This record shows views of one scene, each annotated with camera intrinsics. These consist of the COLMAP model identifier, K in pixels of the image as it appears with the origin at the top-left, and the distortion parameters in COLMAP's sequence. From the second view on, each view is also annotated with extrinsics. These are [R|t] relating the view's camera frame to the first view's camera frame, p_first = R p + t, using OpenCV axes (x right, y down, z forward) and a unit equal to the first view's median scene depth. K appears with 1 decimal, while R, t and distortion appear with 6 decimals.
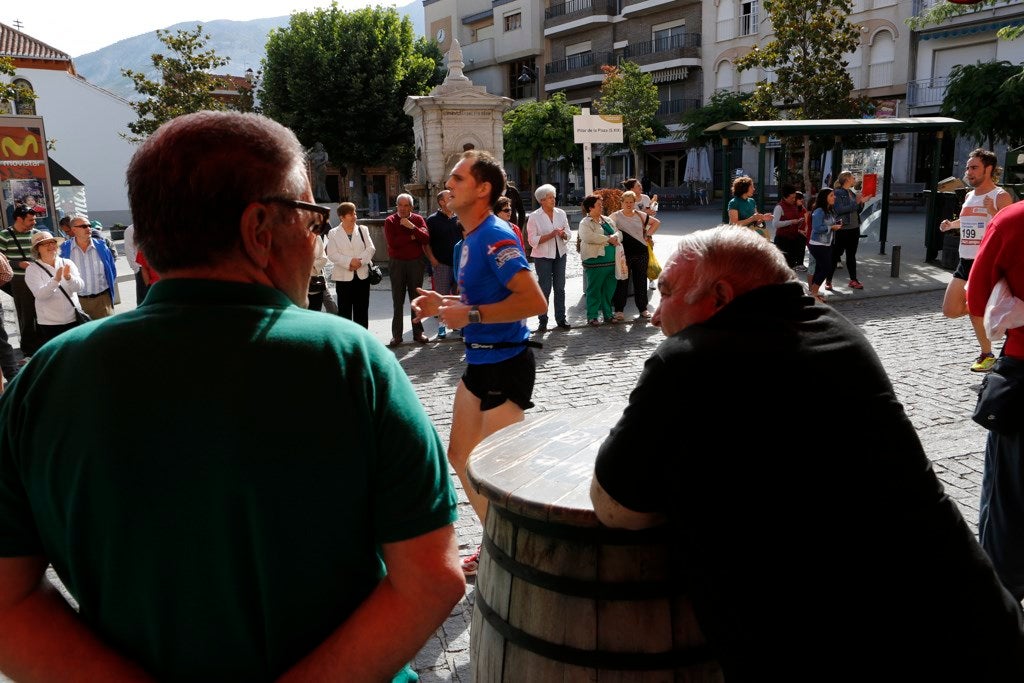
lens RADIAL K [[704.2, 0, 516.3], [0, 704.2, 337.3], [0, 0, 1]] dist [-0.101022, 0.073487]
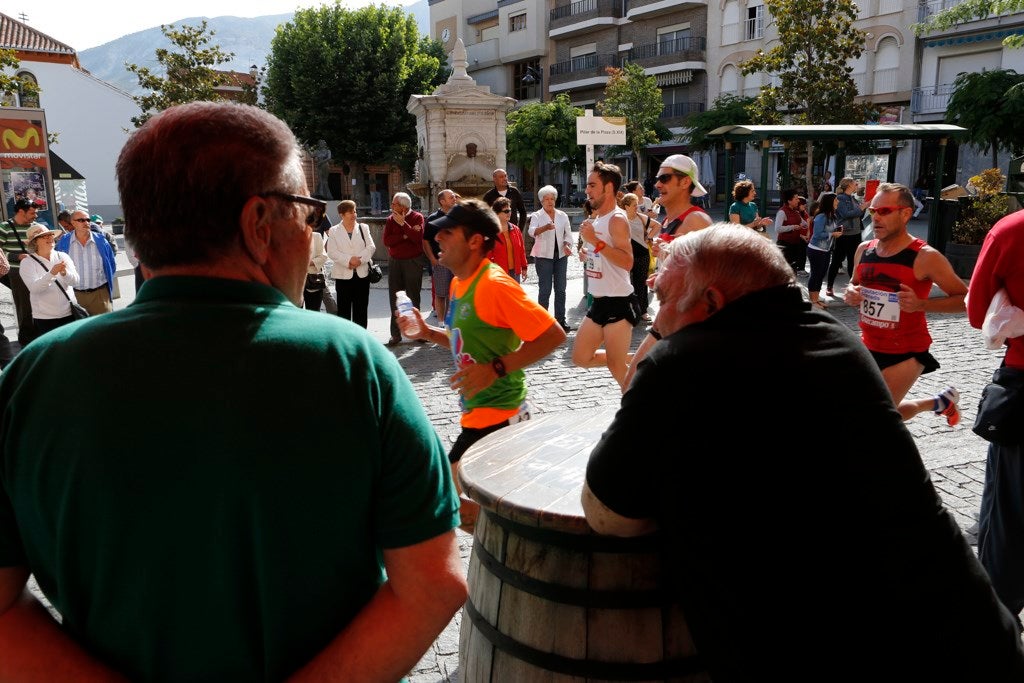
lens RADIAL K [[704.2, 0, 516.3], [0, 704.2, 337.3], [0, 0, 1]] dist [-0.101022, 0.073487]
pose [[0.999872, 0.016004, -0.000662, 0.001280], [-0.016004, 0.999871, -0.000933, -0.000293], [0.000647, 0.000943, 0.999999, 0.002050]]
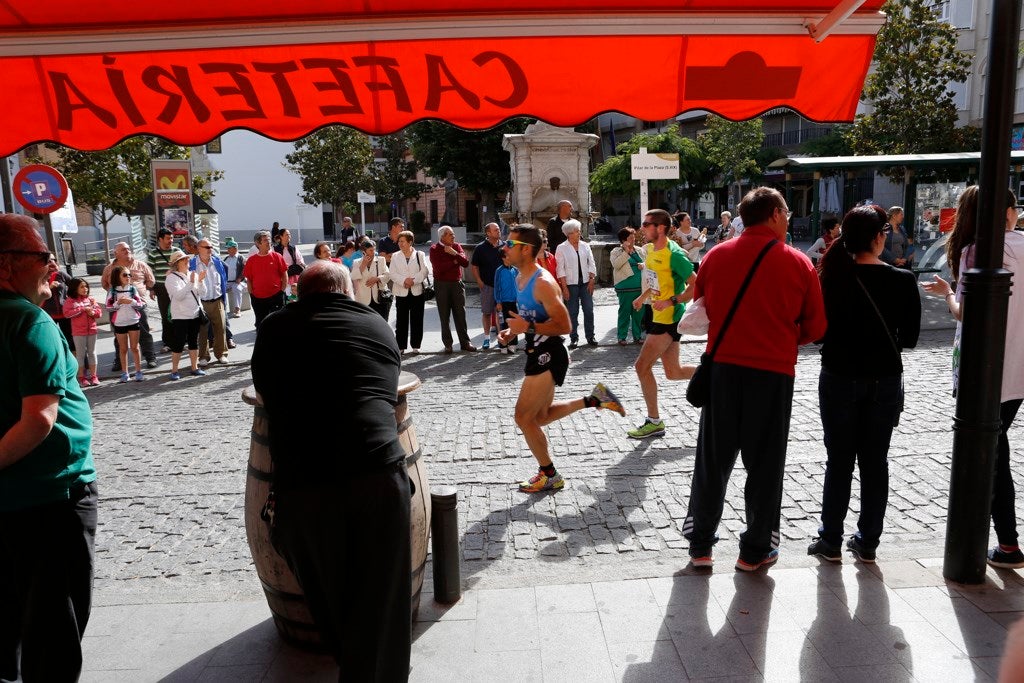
lens RADIAL K [[704.2, 0, 516.3], [0, 704.2, 337.3], [0, 0, 1]] dist [-0.101022, 0.073487]
pose [[0.977074, 0.045980, -0.207876, 0.132953], [-0.052992, 0.998194, -0.028288, 0.008786], [0.206200, 0.038655, 0.977746, -0.090298]]
